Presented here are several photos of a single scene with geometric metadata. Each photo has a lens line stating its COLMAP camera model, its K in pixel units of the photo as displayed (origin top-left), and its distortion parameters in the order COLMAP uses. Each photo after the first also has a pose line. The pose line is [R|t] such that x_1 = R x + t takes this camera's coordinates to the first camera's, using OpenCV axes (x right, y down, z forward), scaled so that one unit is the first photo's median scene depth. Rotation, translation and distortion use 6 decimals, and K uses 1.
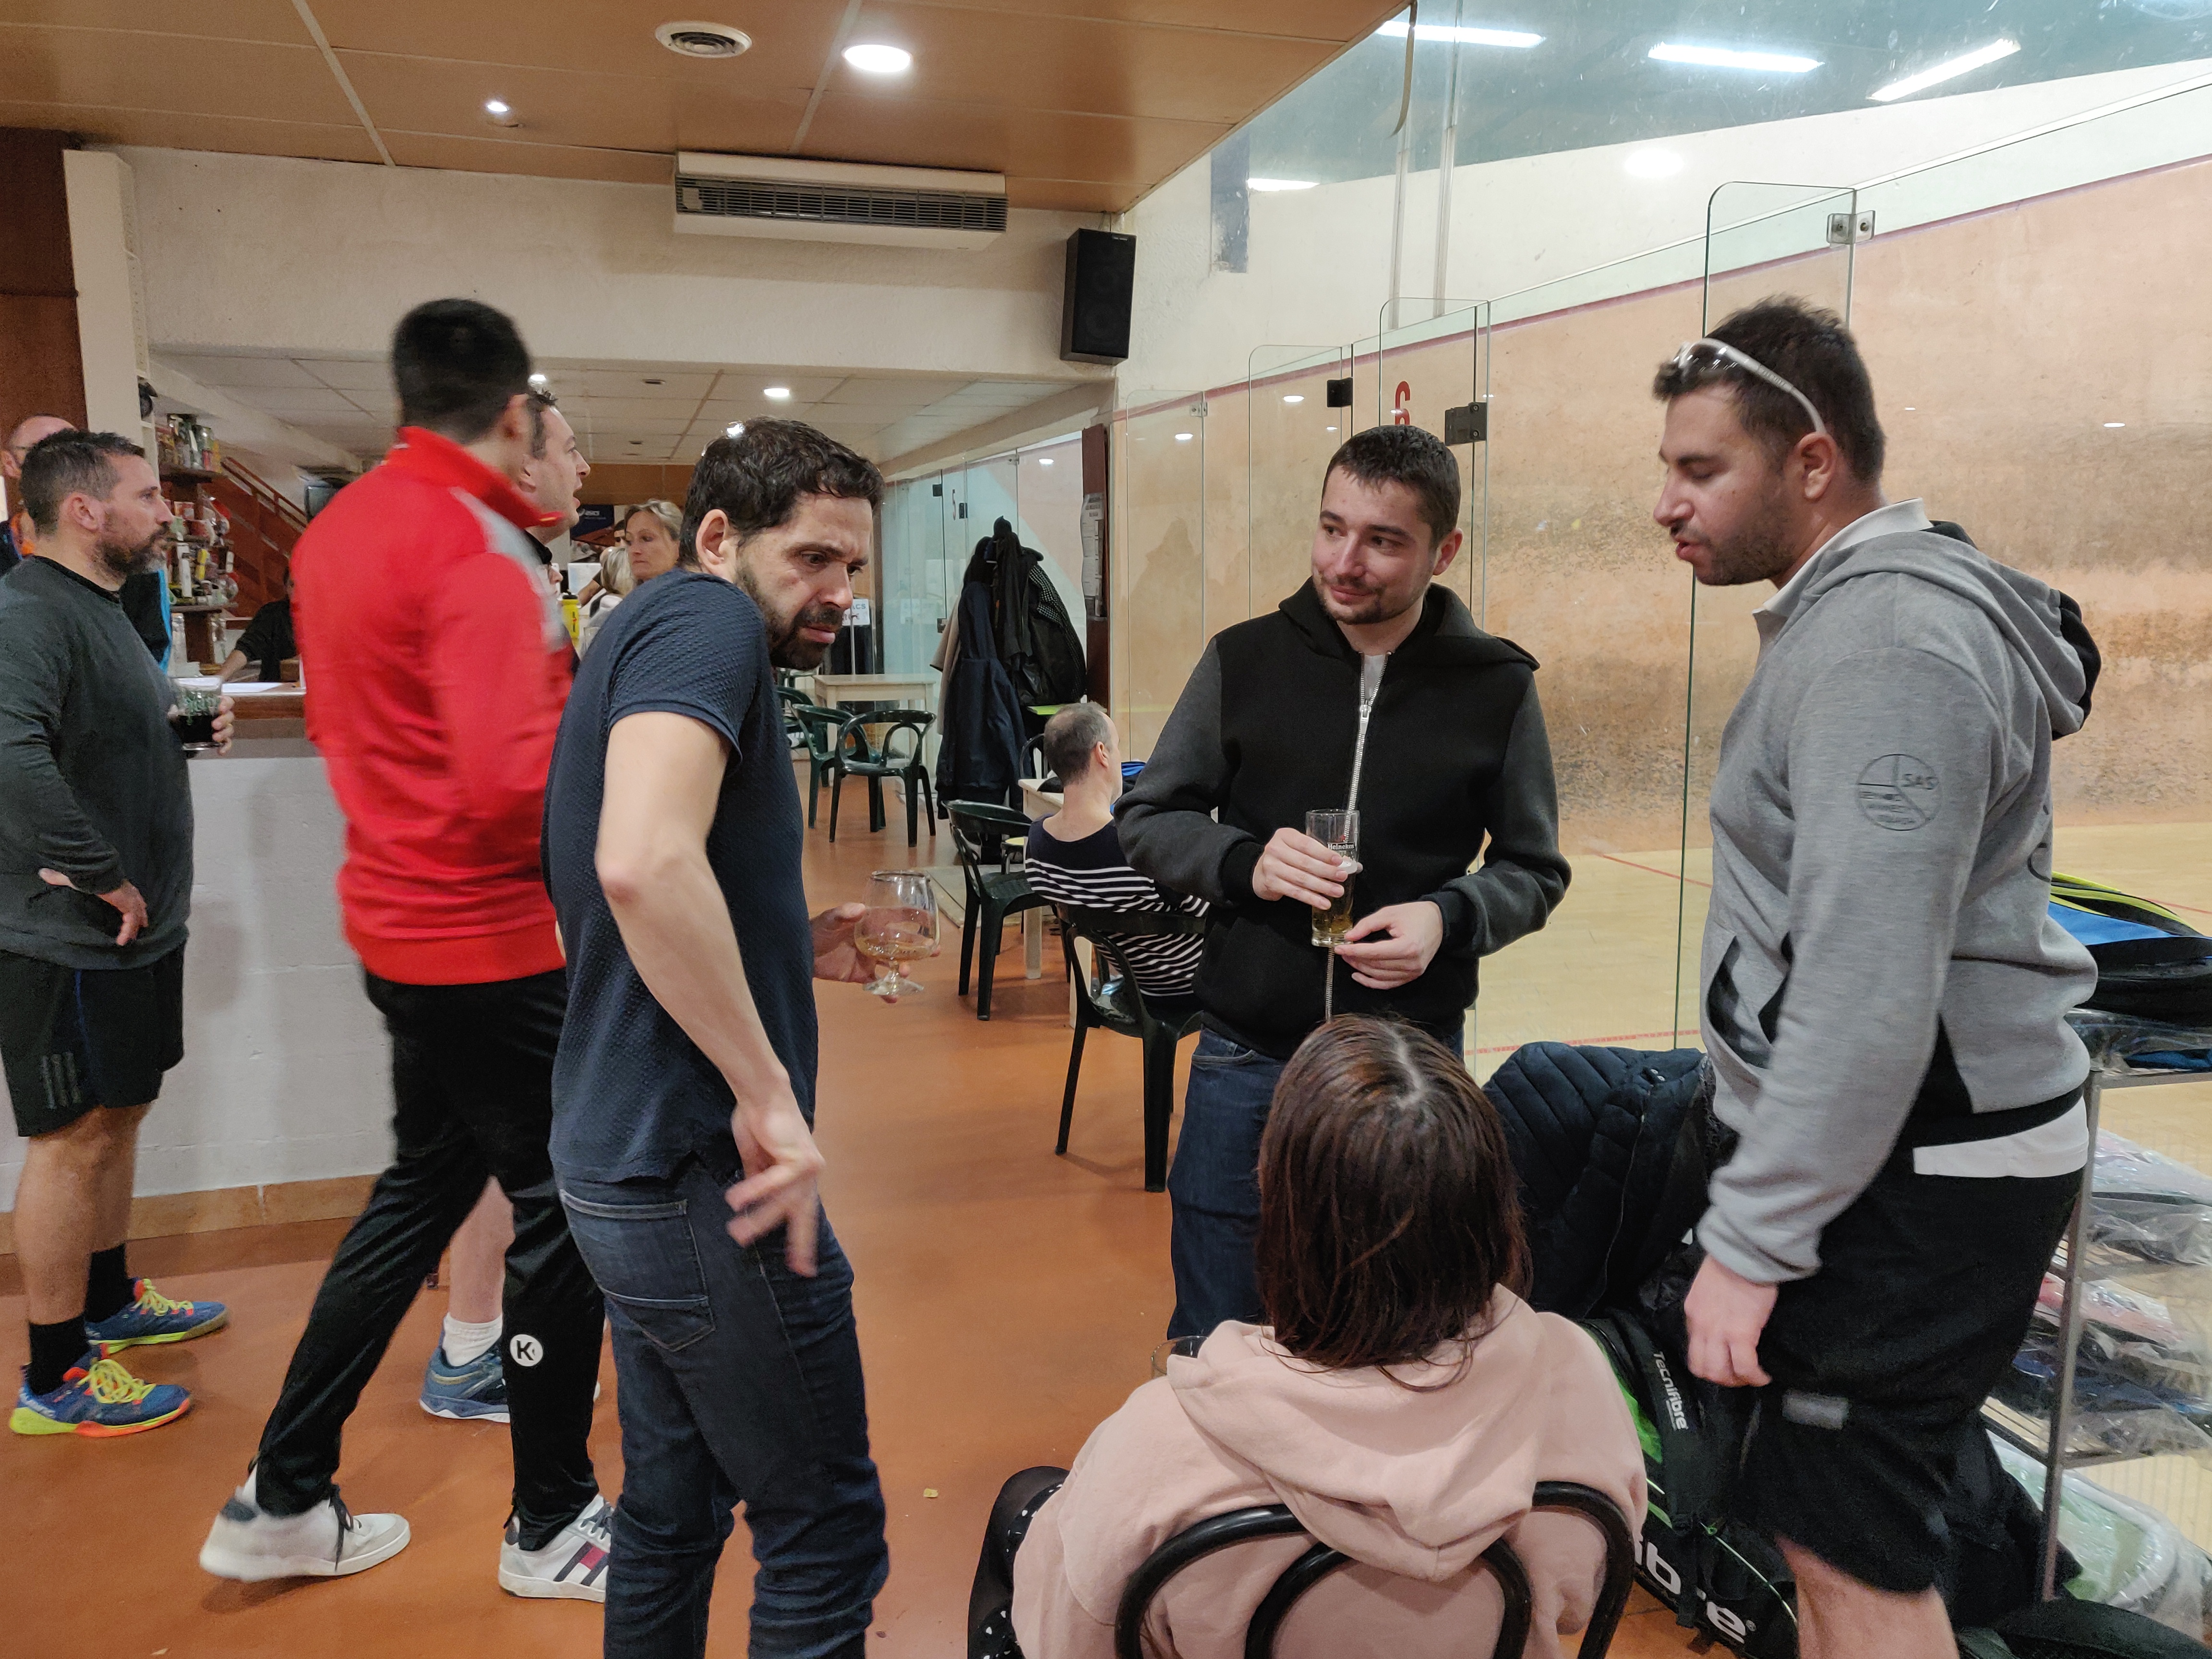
lens RADIAL K [[1656.1, 0, 1141.4], [0, 1656.1, 837.9], [0, 0, 1]] dist [0.002197, 0.045838]
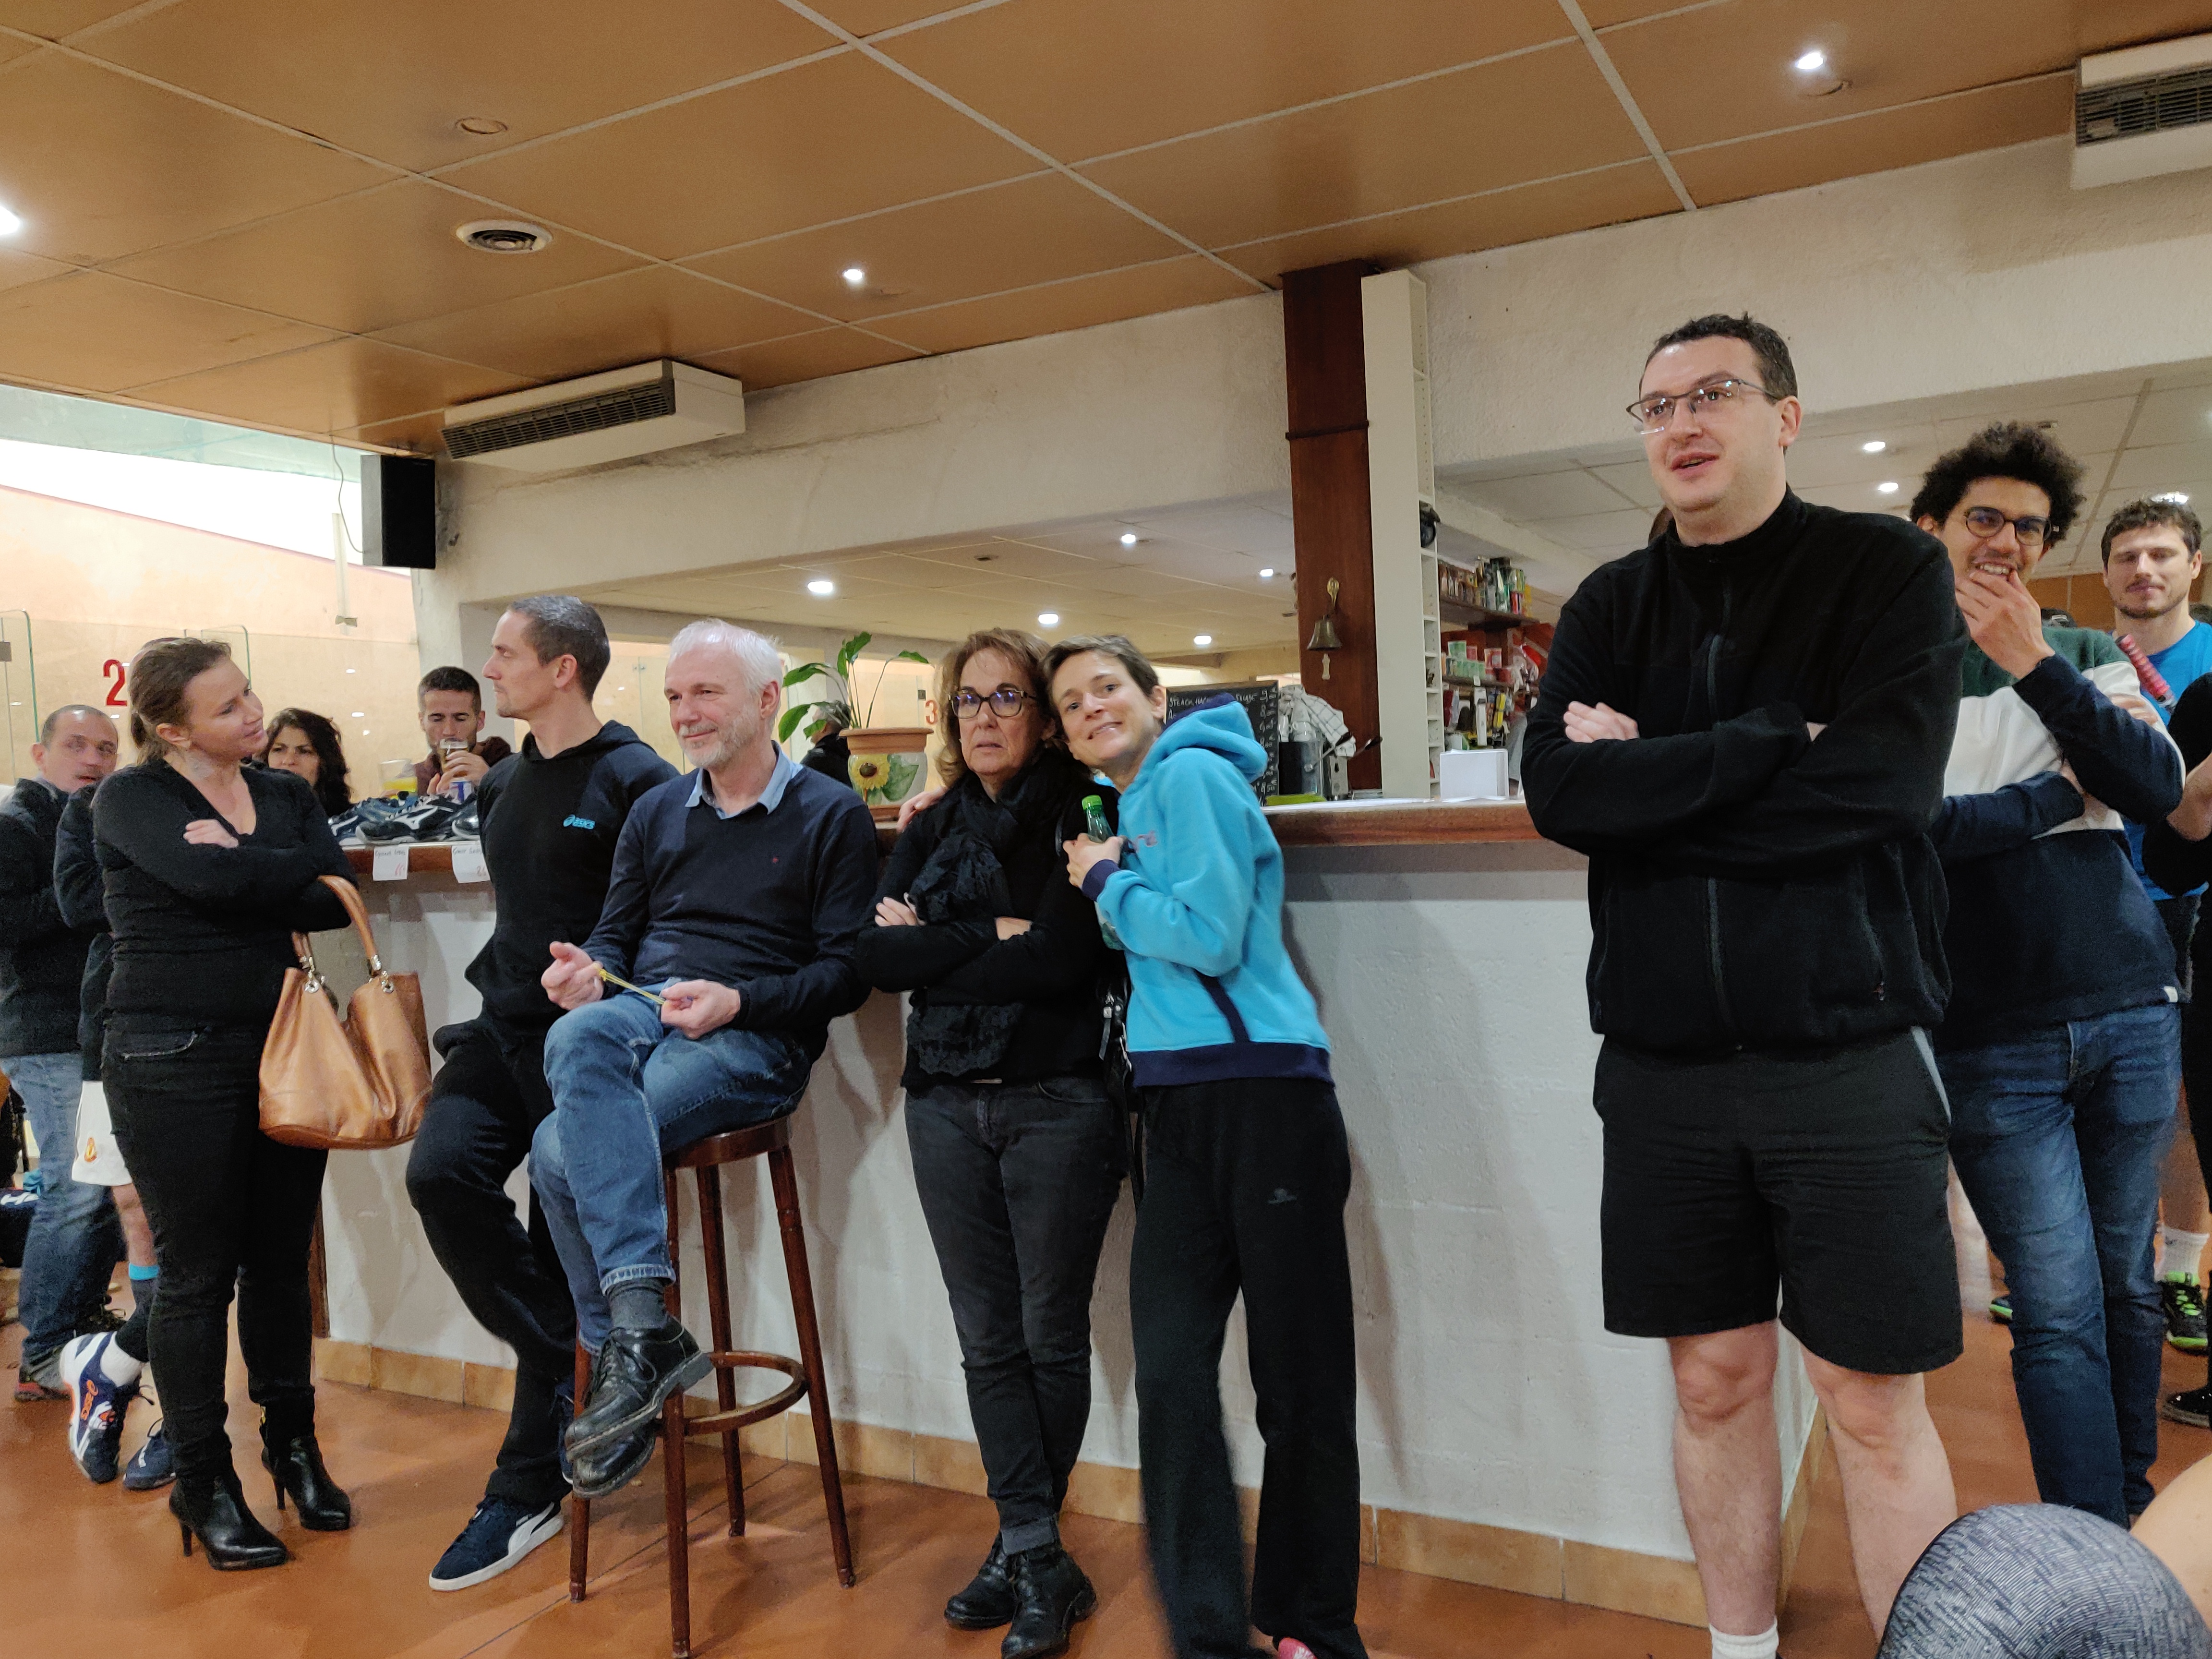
lens RADIAL K [[1656.1, 0, 1141.4], [0, 1656.1, 837.9], [0, 0, 1]] dist [0.002197, 0.045838]
pose [[0.706495, -0.019610, -0.707446, -0.060334], [-0.053493, 0.995277, -0.081009, -0.009379], [0.705693, 0.095076, 0.702109, 0.240144]]
